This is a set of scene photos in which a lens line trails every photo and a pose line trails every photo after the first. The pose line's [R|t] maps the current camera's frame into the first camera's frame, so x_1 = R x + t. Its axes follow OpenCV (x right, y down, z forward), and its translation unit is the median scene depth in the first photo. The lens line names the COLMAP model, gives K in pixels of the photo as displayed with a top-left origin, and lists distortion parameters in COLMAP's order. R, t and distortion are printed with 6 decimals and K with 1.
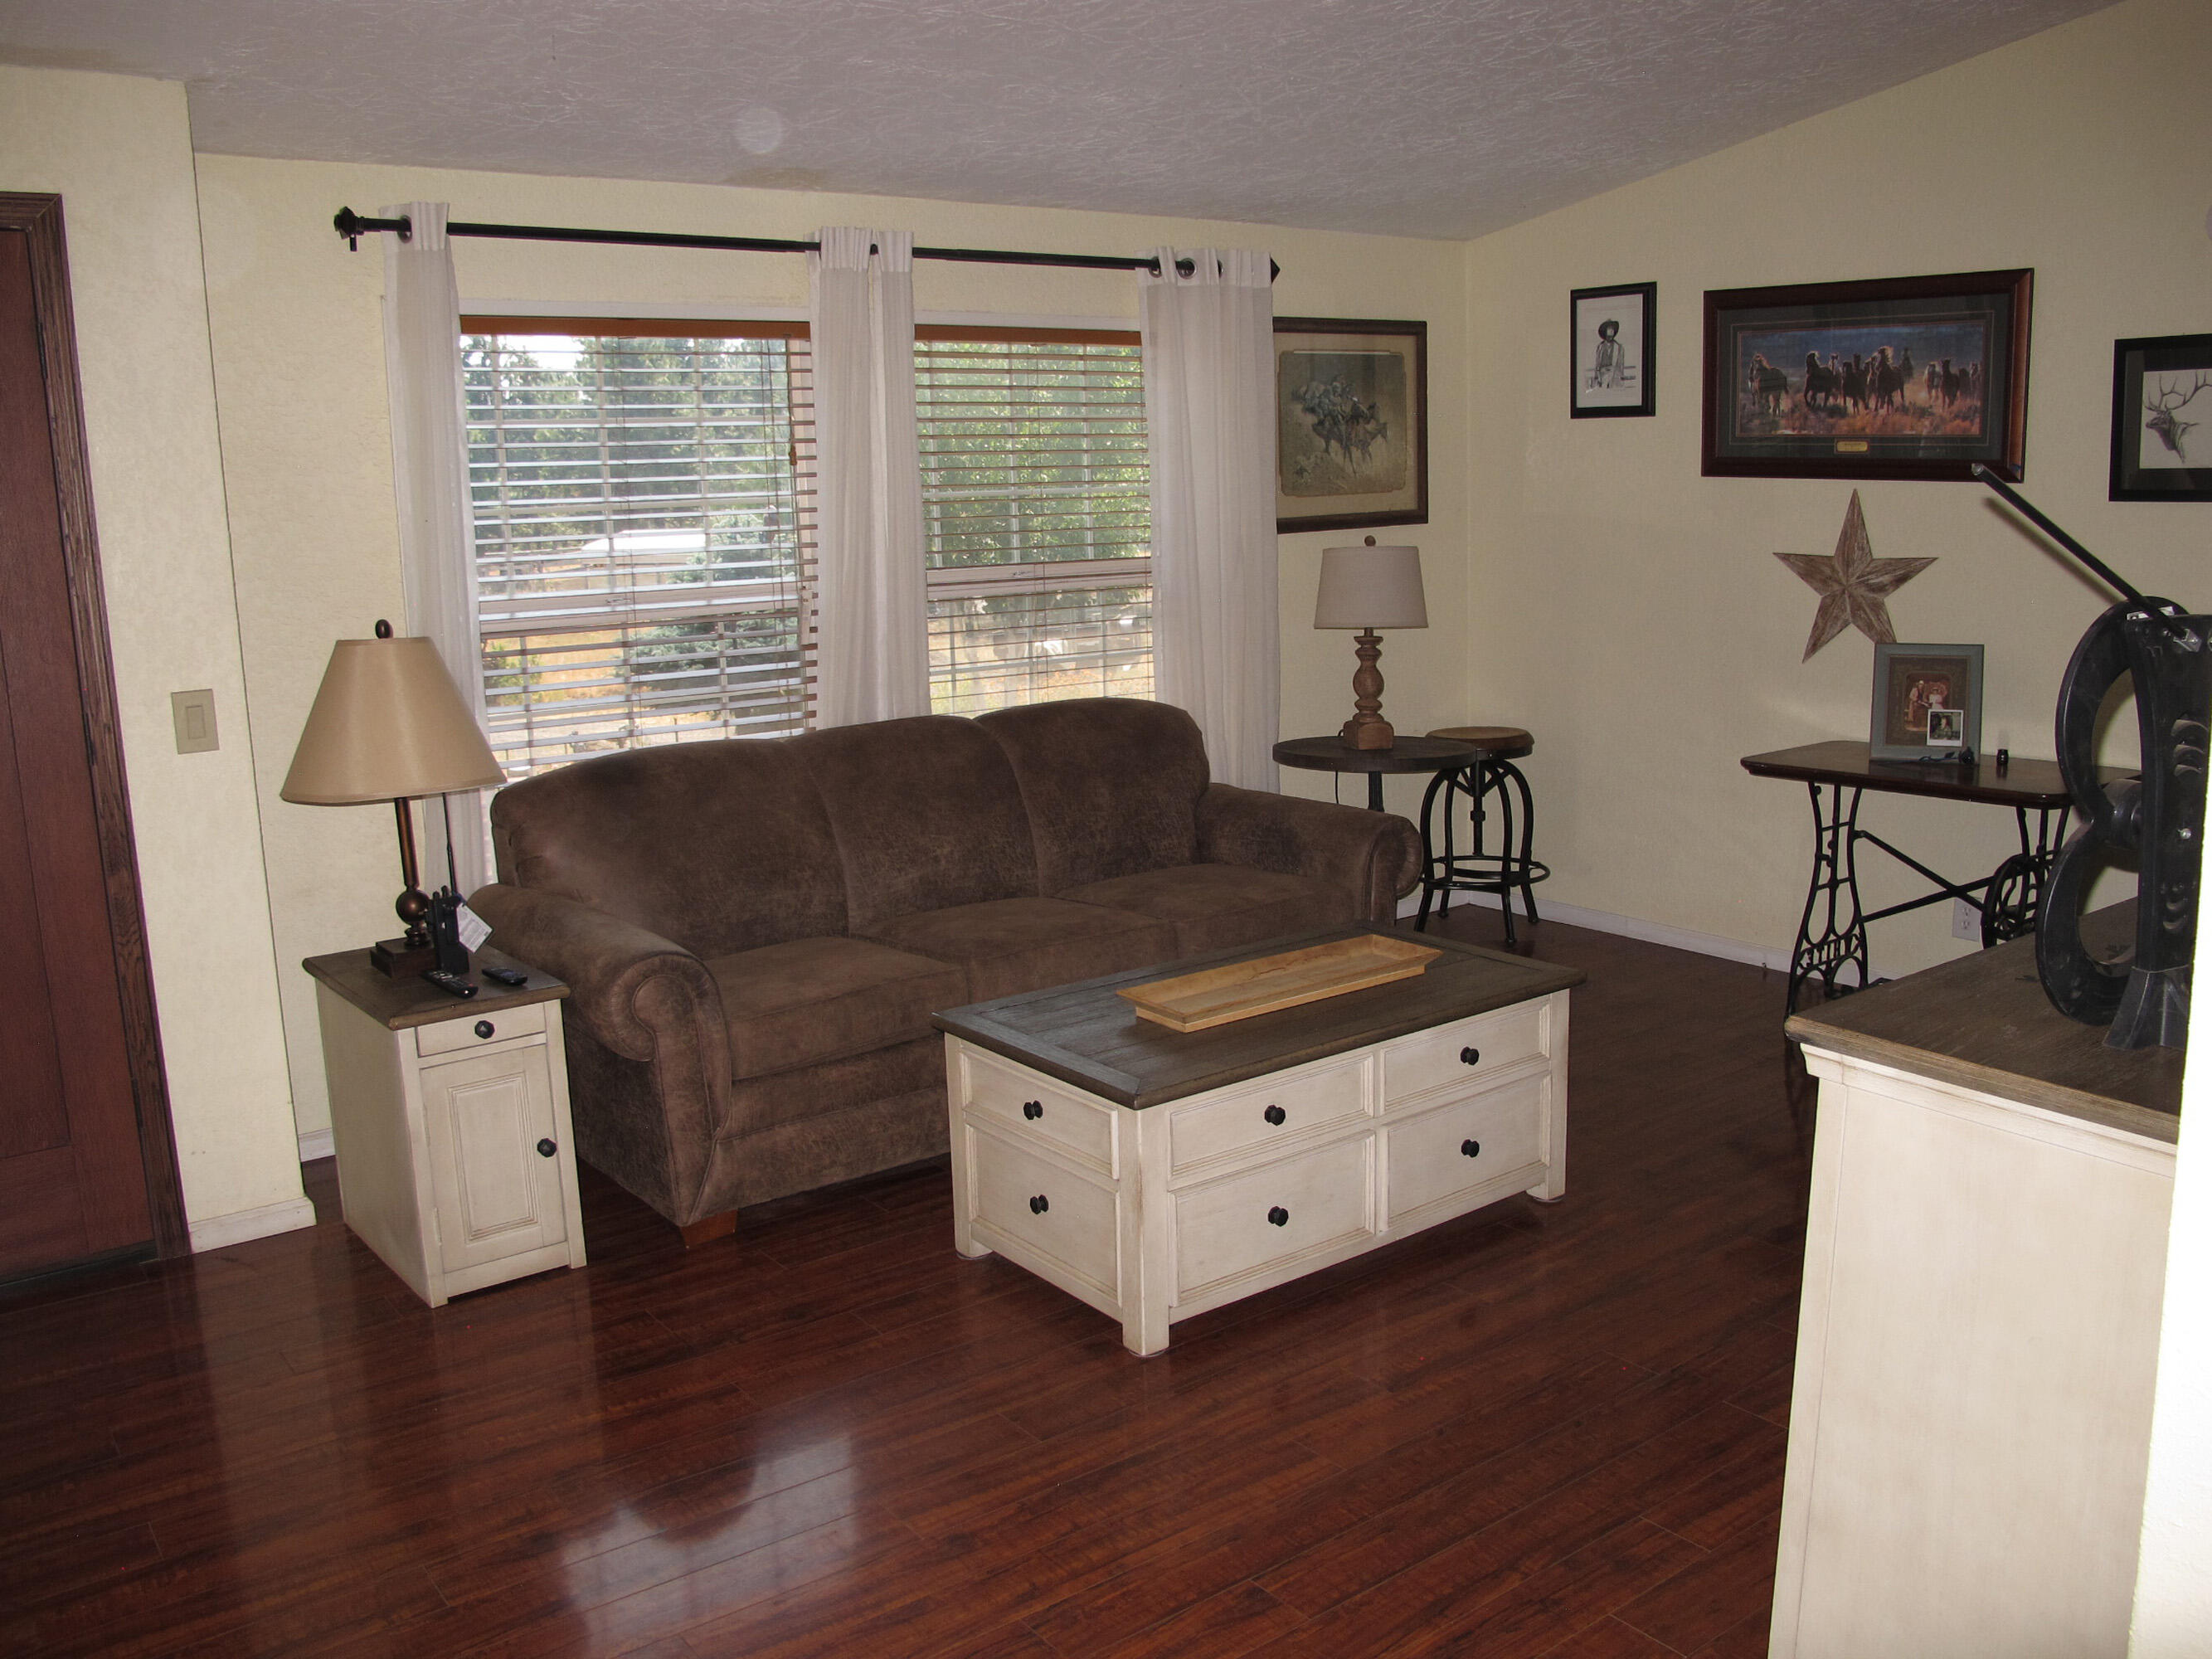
lens RADIAL K [[1958.8, 0, 1106.5], [0, 1958.8, 819.7], [0, 0, 1]] dist [-0.014727, -0.000793]
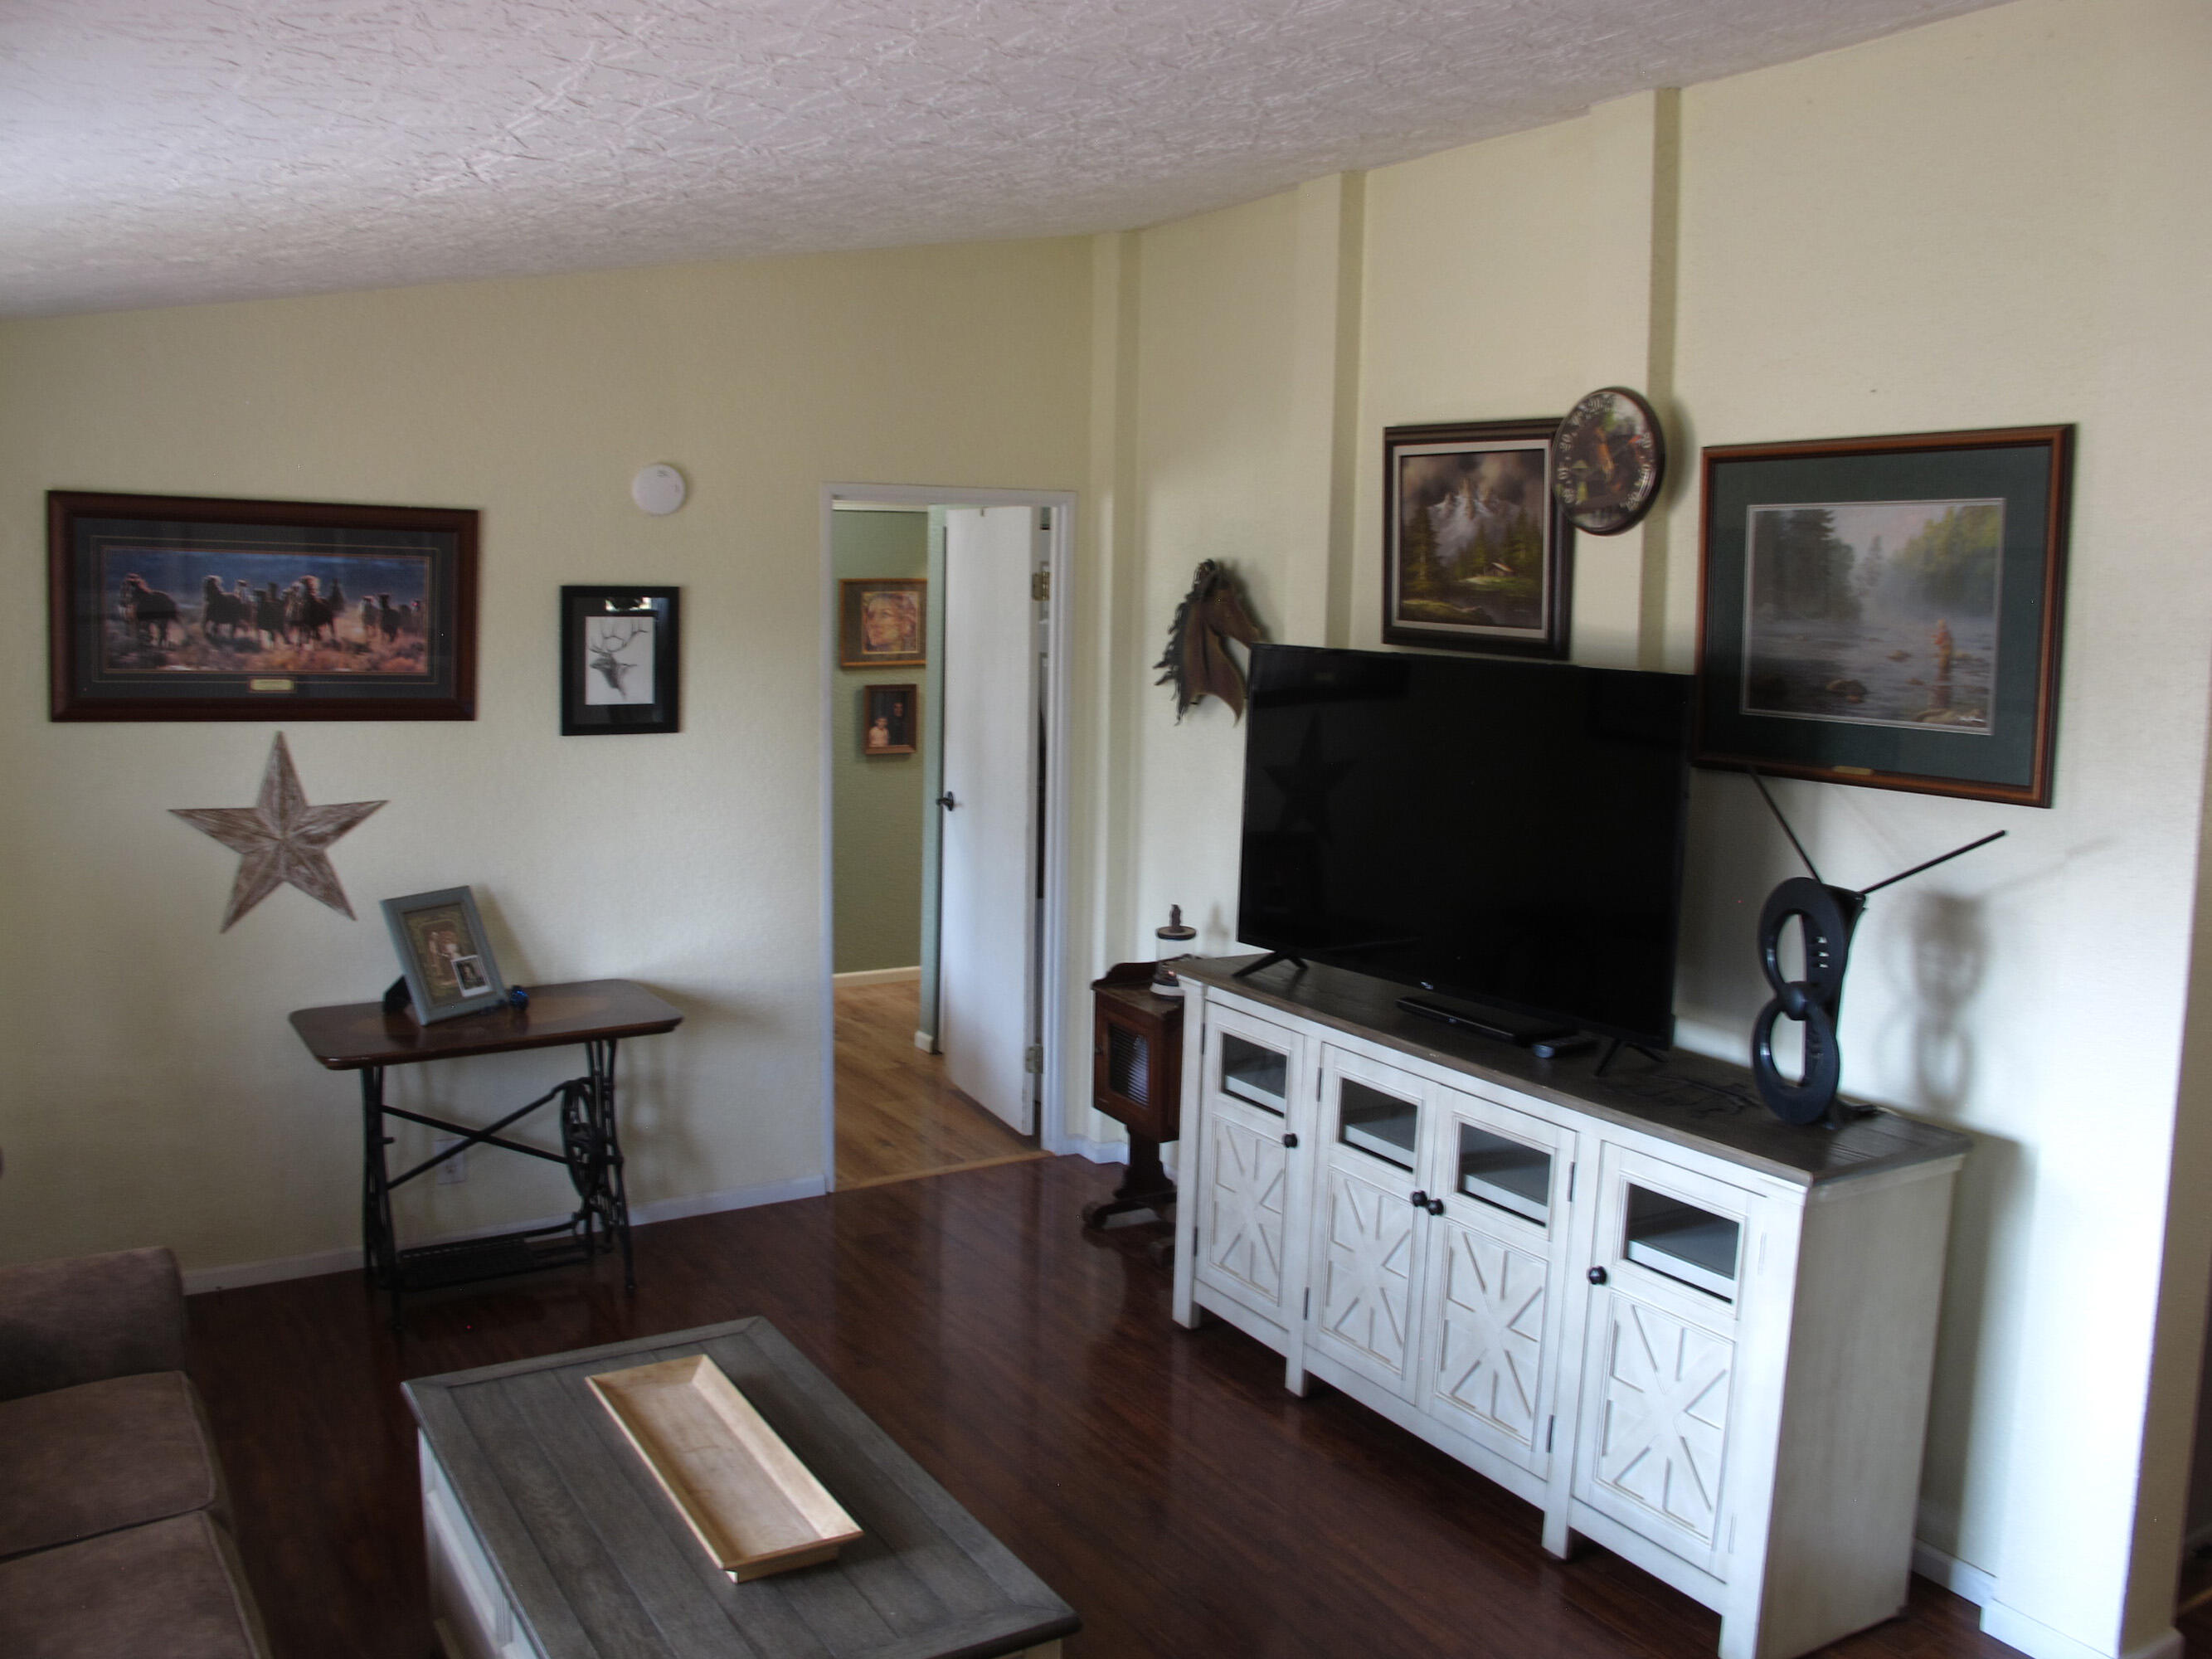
lens RADIAL K [[1958.8, 0, 1105.6], [0, 1958.8, 836.8], [0, 0, 1]] dist [-0.014727, -0.000793]
pose [[0.126811, -0.120997, 0.984520, -0.454334], [0.153403, 0.982984, 0.101049, -0.157112], [-0.979993, 0.138214, 0.143214, 0.520593]]
